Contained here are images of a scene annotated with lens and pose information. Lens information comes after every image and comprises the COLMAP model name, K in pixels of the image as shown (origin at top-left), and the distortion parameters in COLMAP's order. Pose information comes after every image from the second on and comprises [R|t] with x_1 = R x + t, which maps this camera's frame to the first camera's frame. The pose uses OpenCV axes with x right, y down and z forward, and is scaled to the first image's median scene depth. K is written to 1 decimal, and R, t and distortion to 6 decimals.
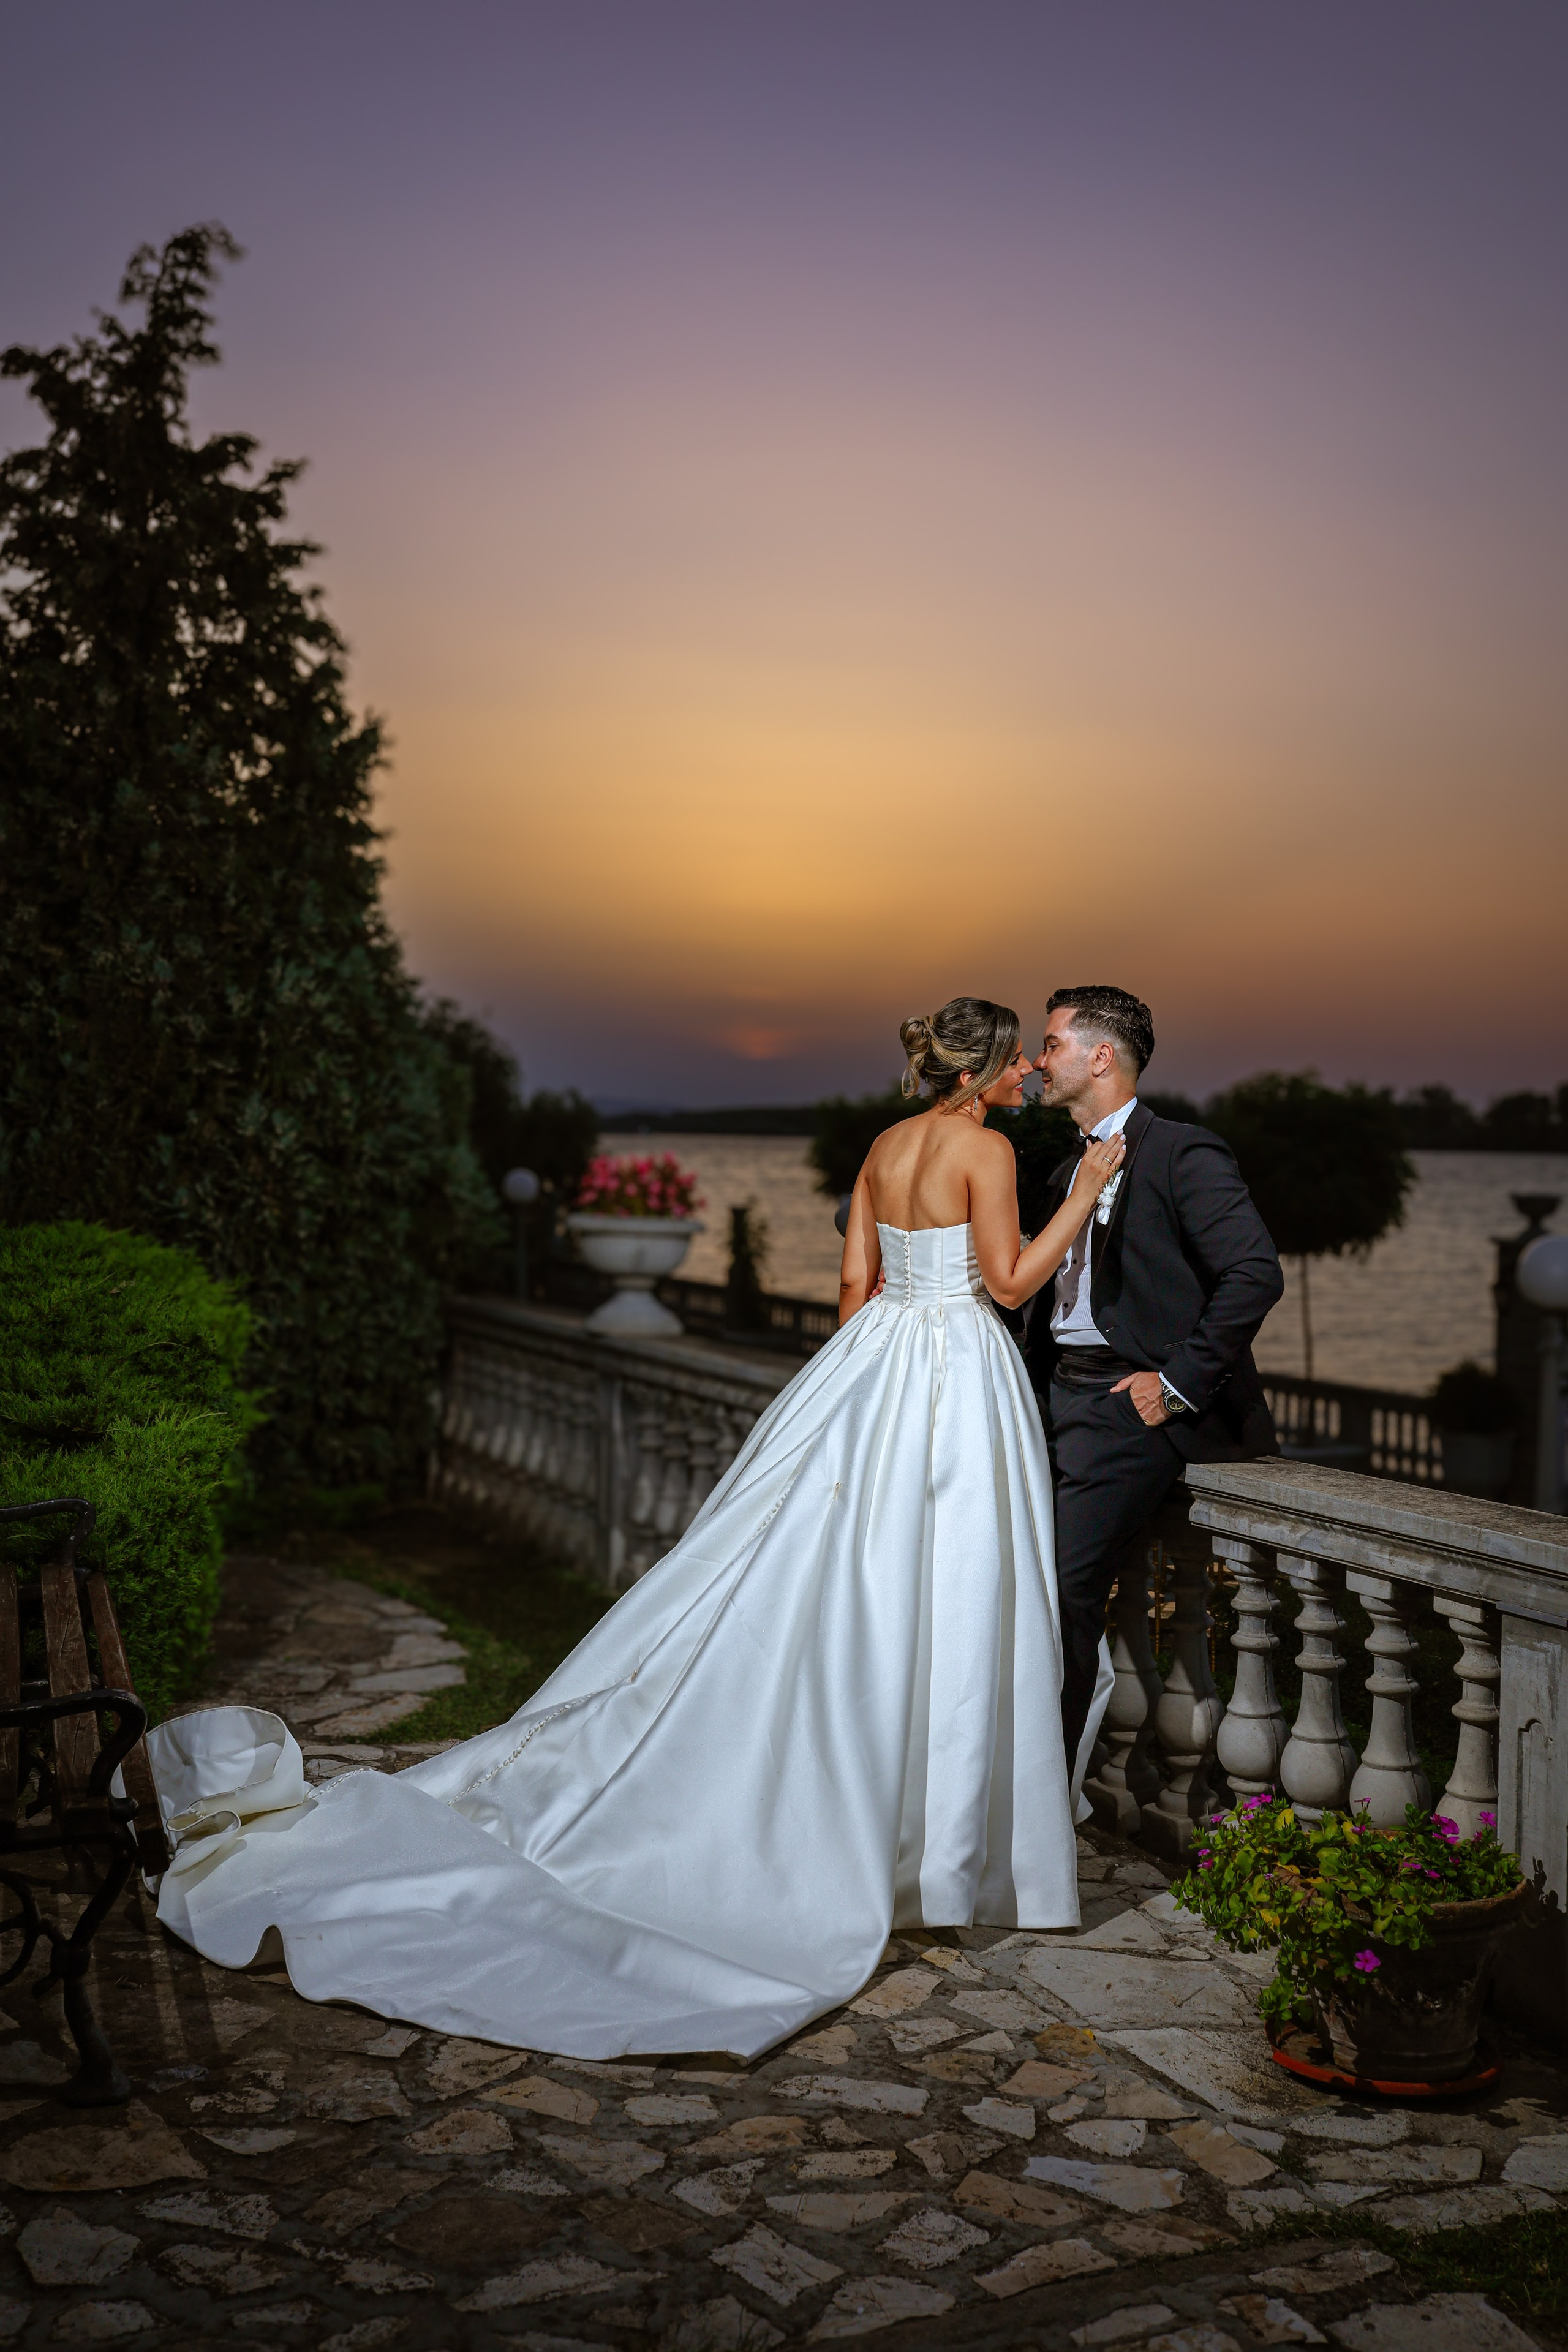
lens RADIAL K [[2286.5, 0, 784.0], [0, 2286.5, 1176.0], [0, 0, 1]] dist [-0.063682, 0.087620]
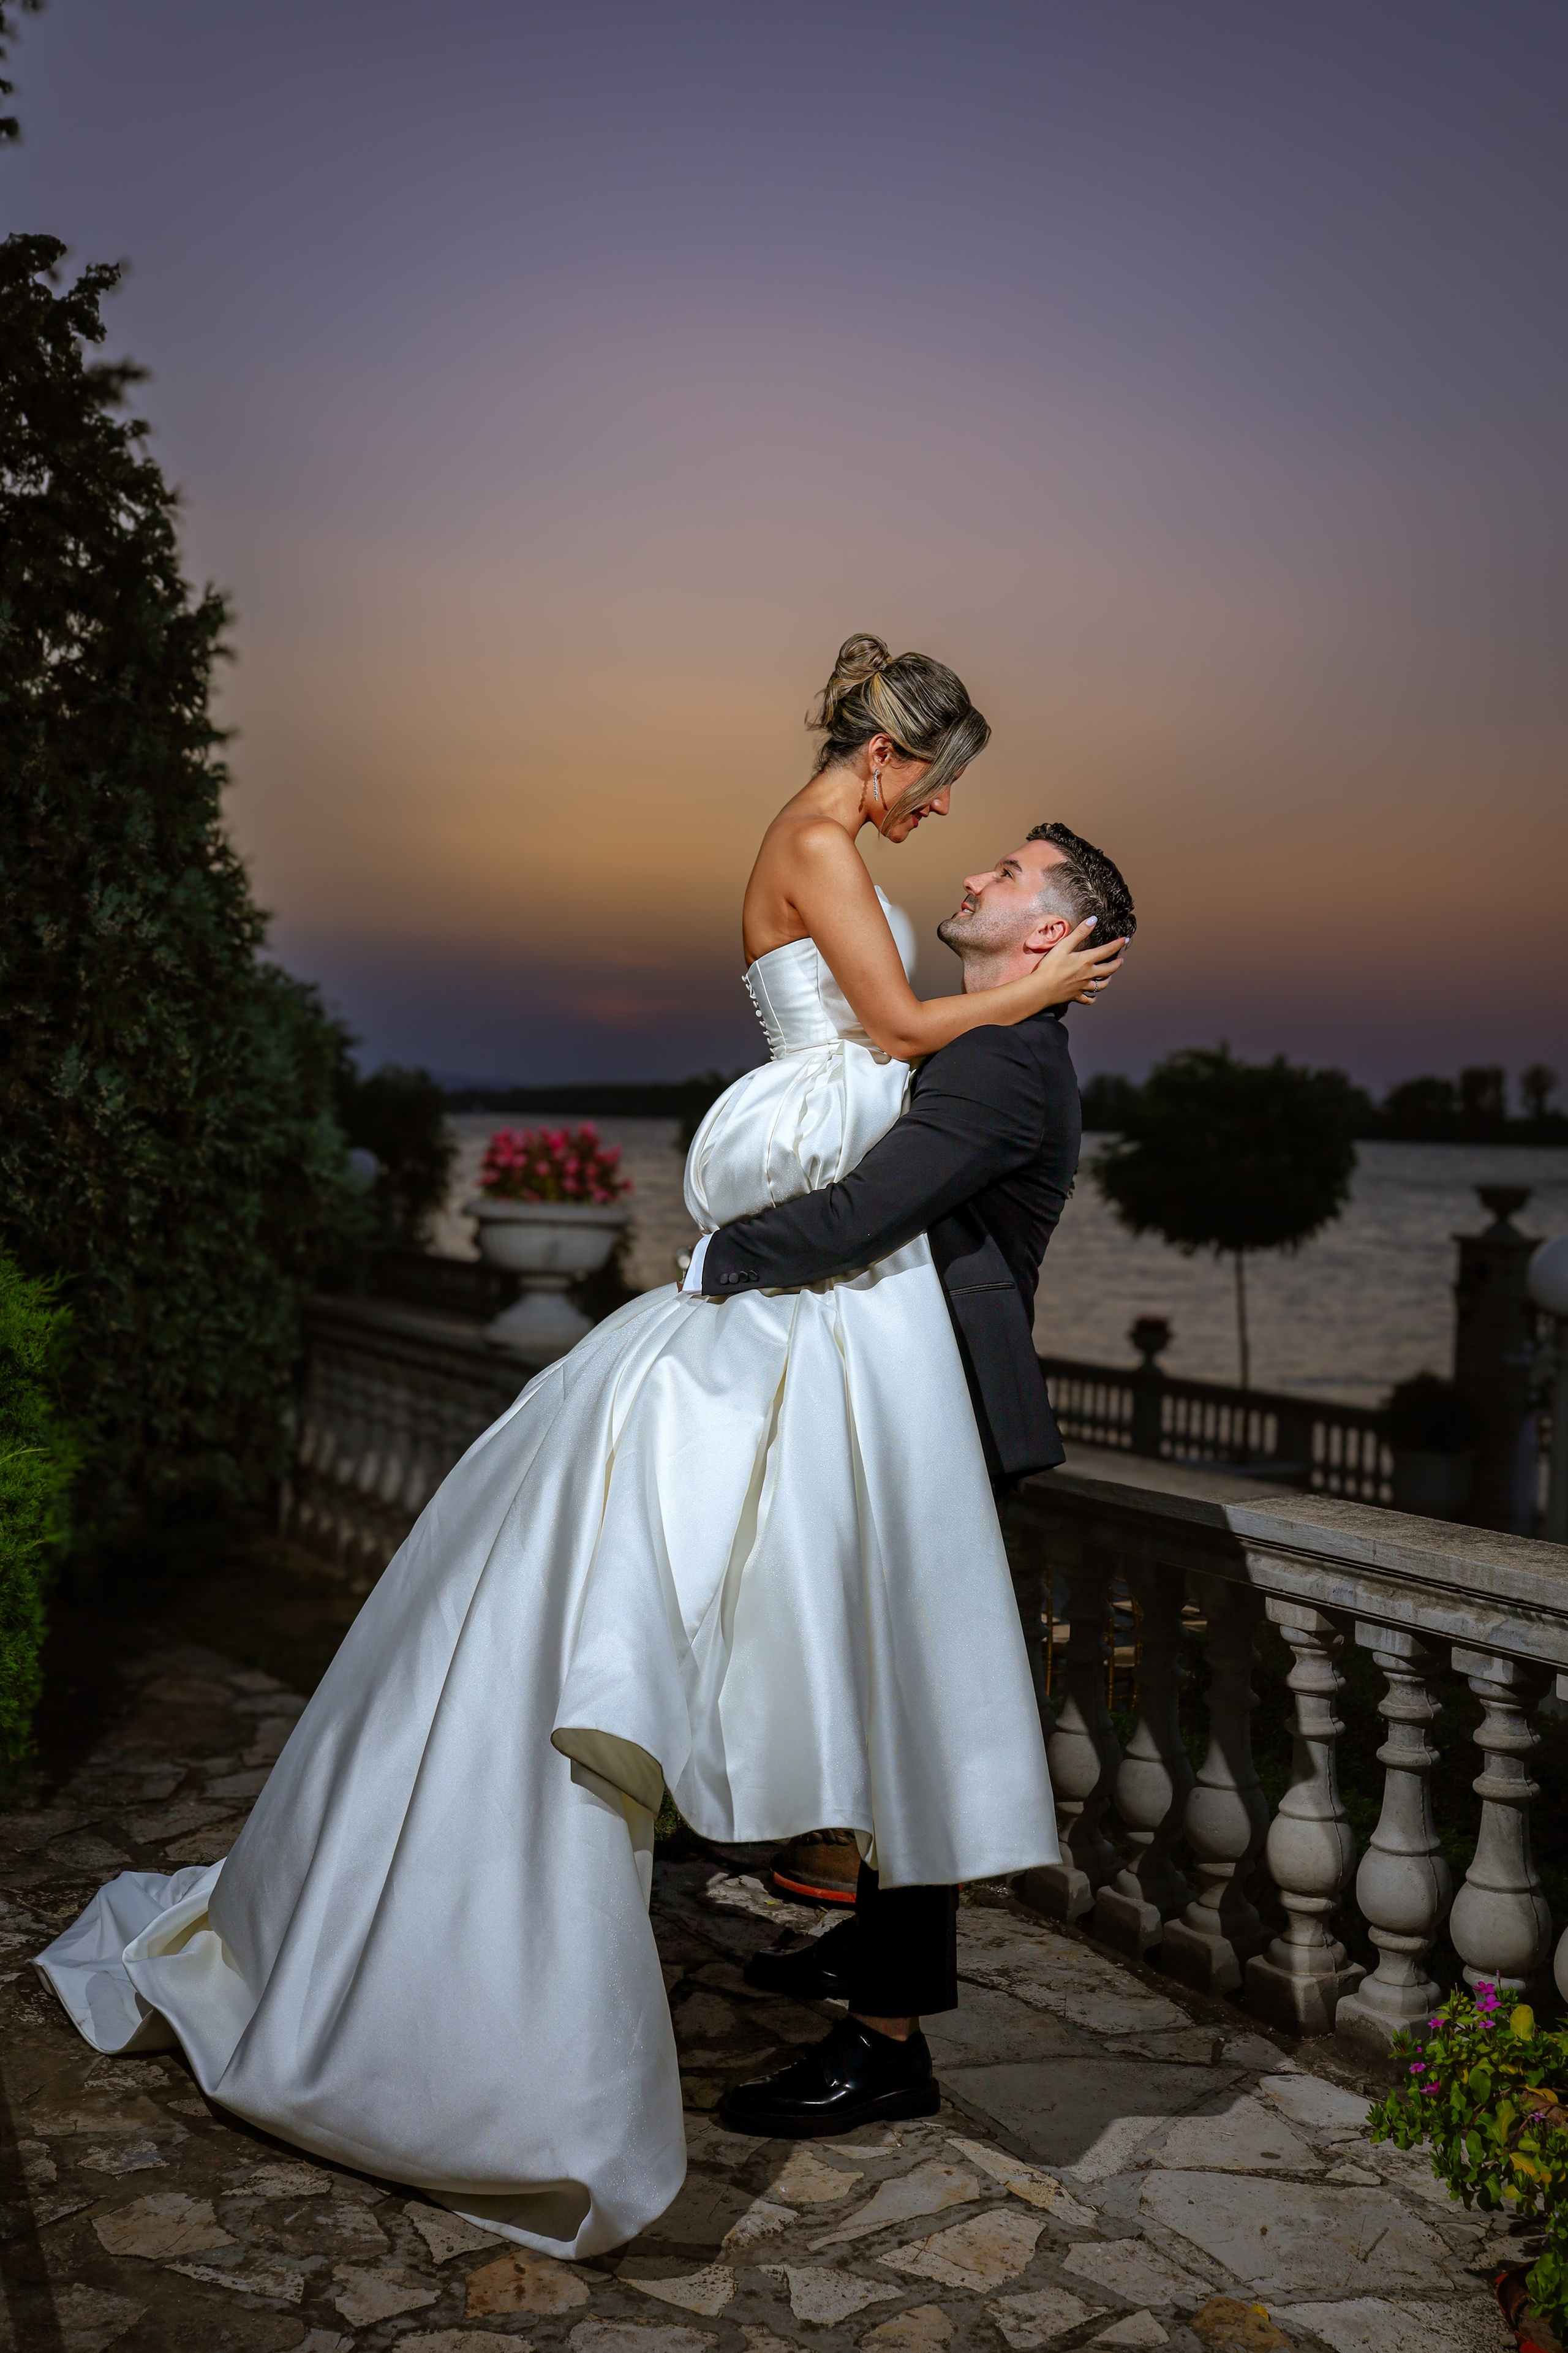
lens RADIAL K [[2469.5, 0, 780.0], [0, 2469.5, 1293.2], [0, 0, 1]] dist [-0.063171, 0.086081]
pose [[0.998091, 0.005778, 0.061487, -0.044568], [-0.009065, 0.998536, 0.053324, 0.003162], [-0.061089, -0.053779, 0.996682, 0.140948]]
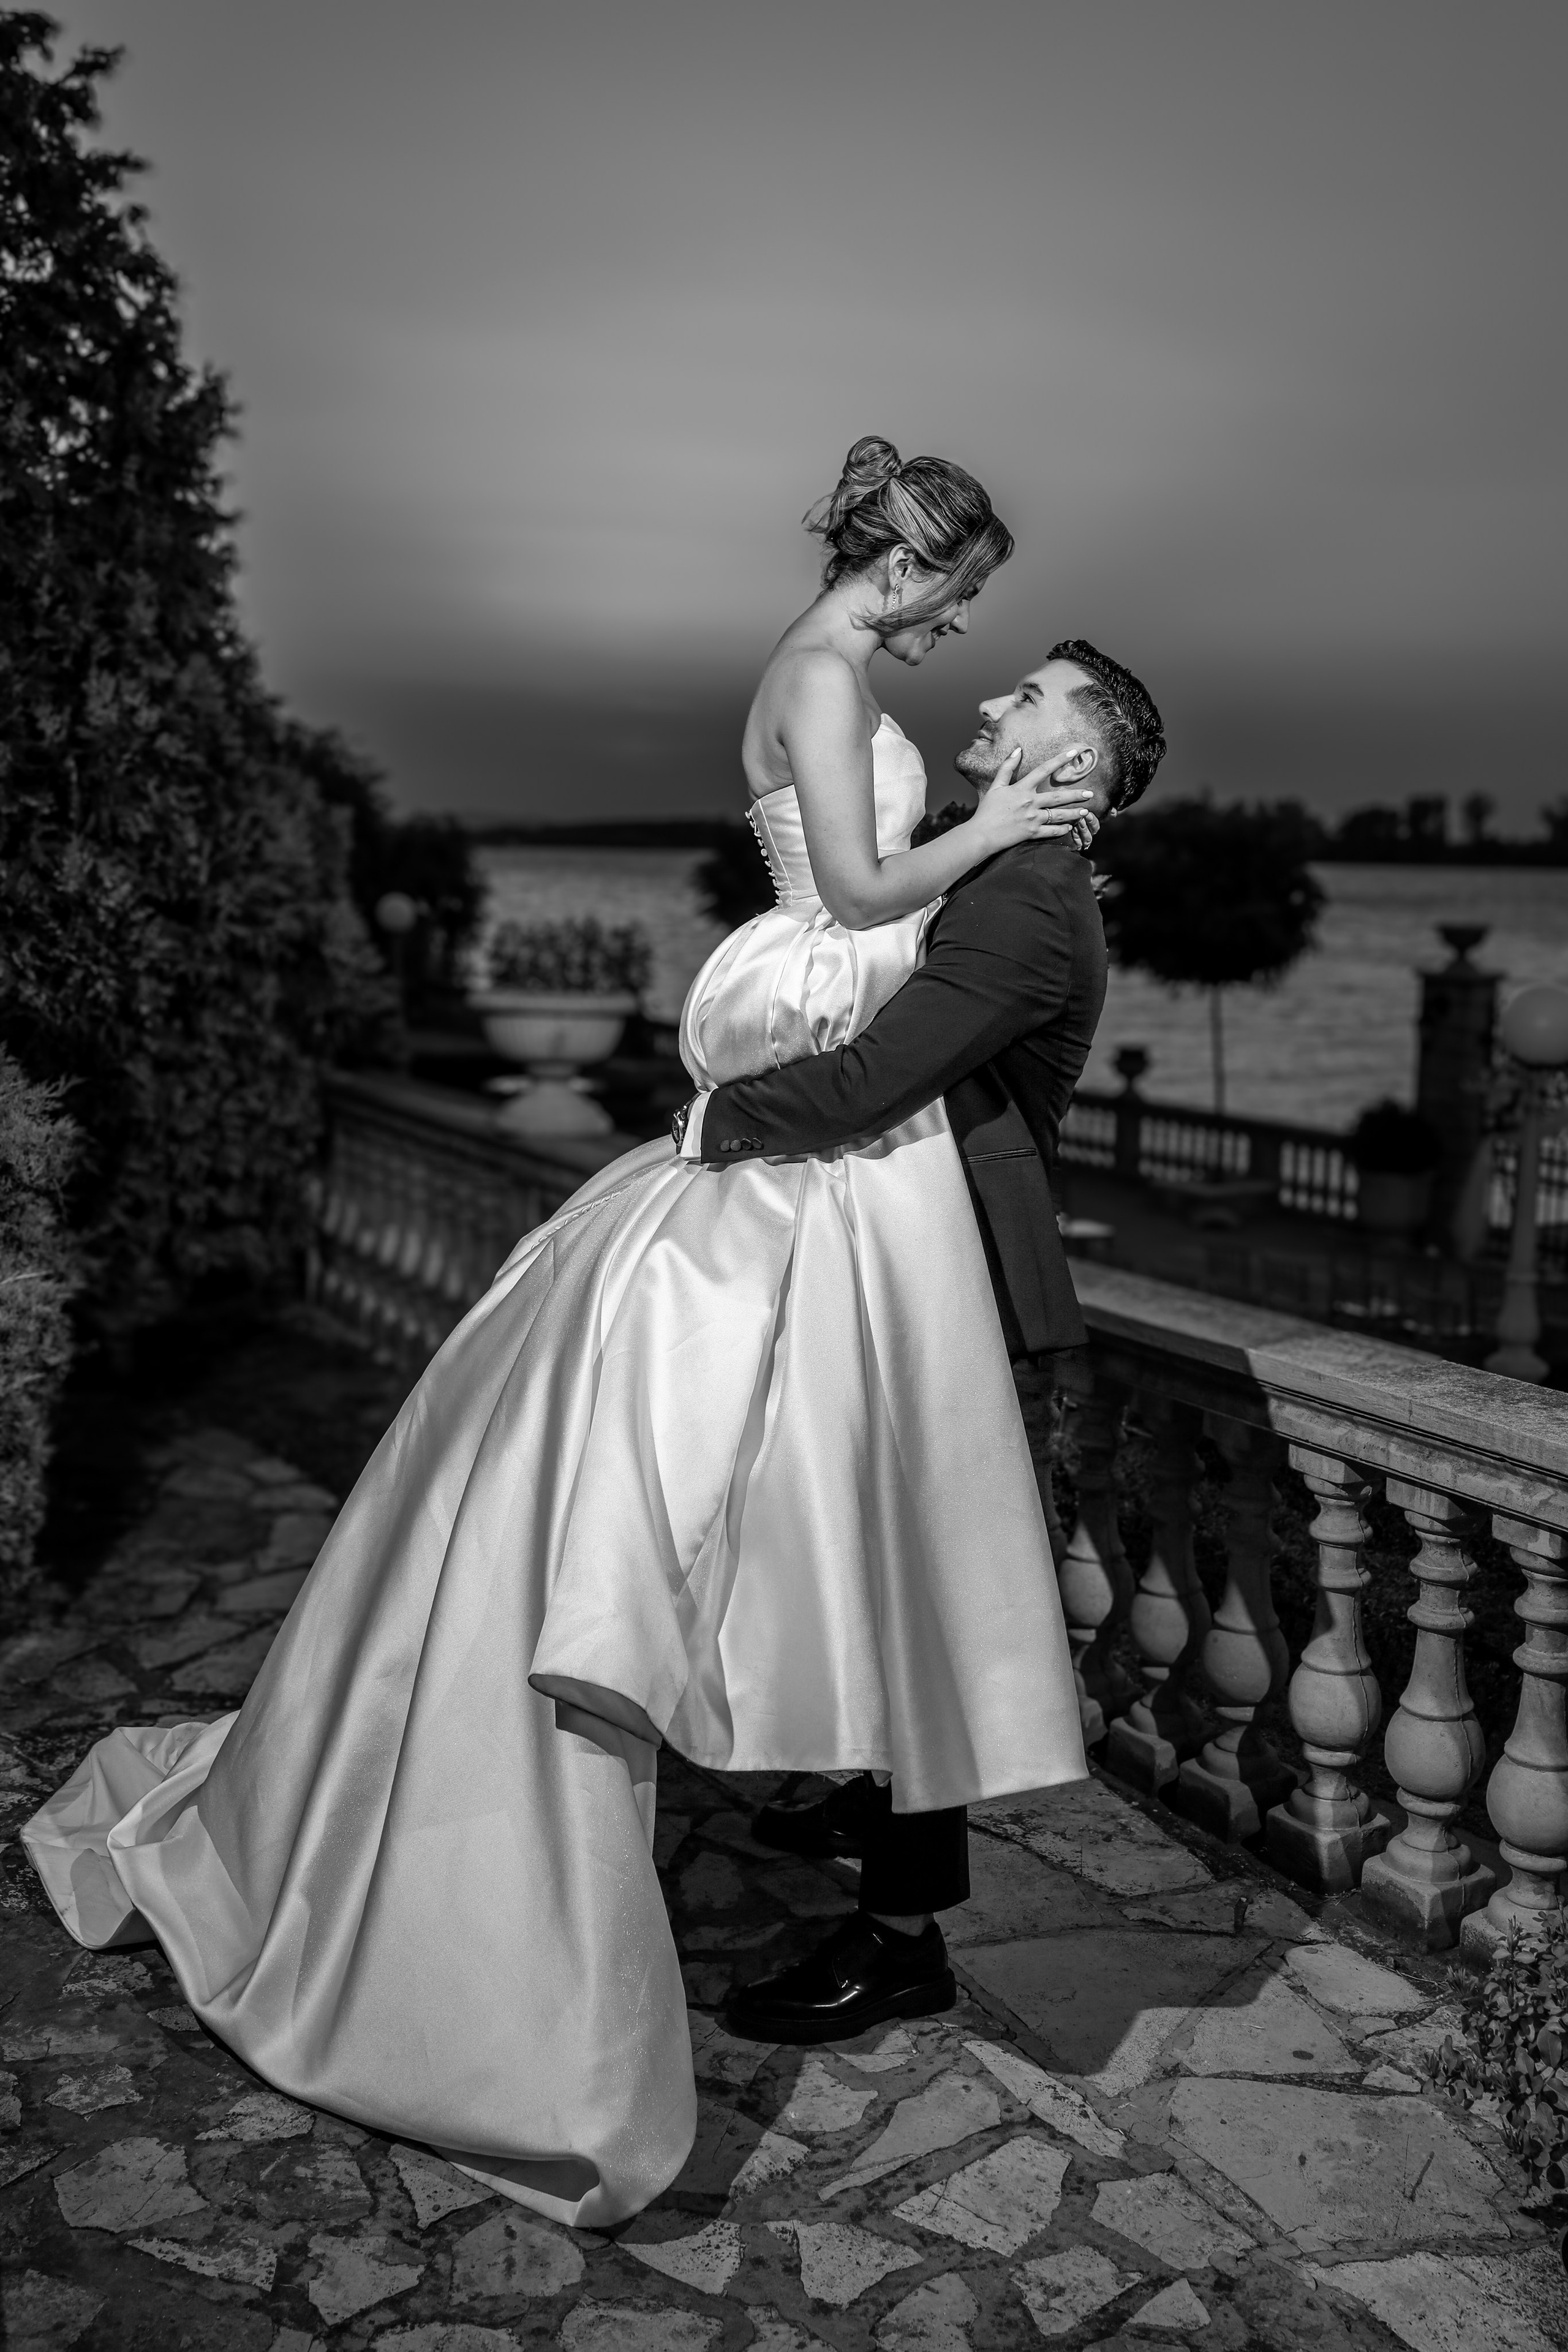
lens RADIAL K [[2222.5, 0, 784.0], [0, 2222.5, 1176.0], [0, 0, 1]] dist [-0.059648, 0.079791]
pose [[0.998224, -0.009981, 0.058727, -0.036422], [0.002316, 0.991620, 0.129165, -0.024192], [-0.059524, -0.128800, 0.989883, 0.238312]]
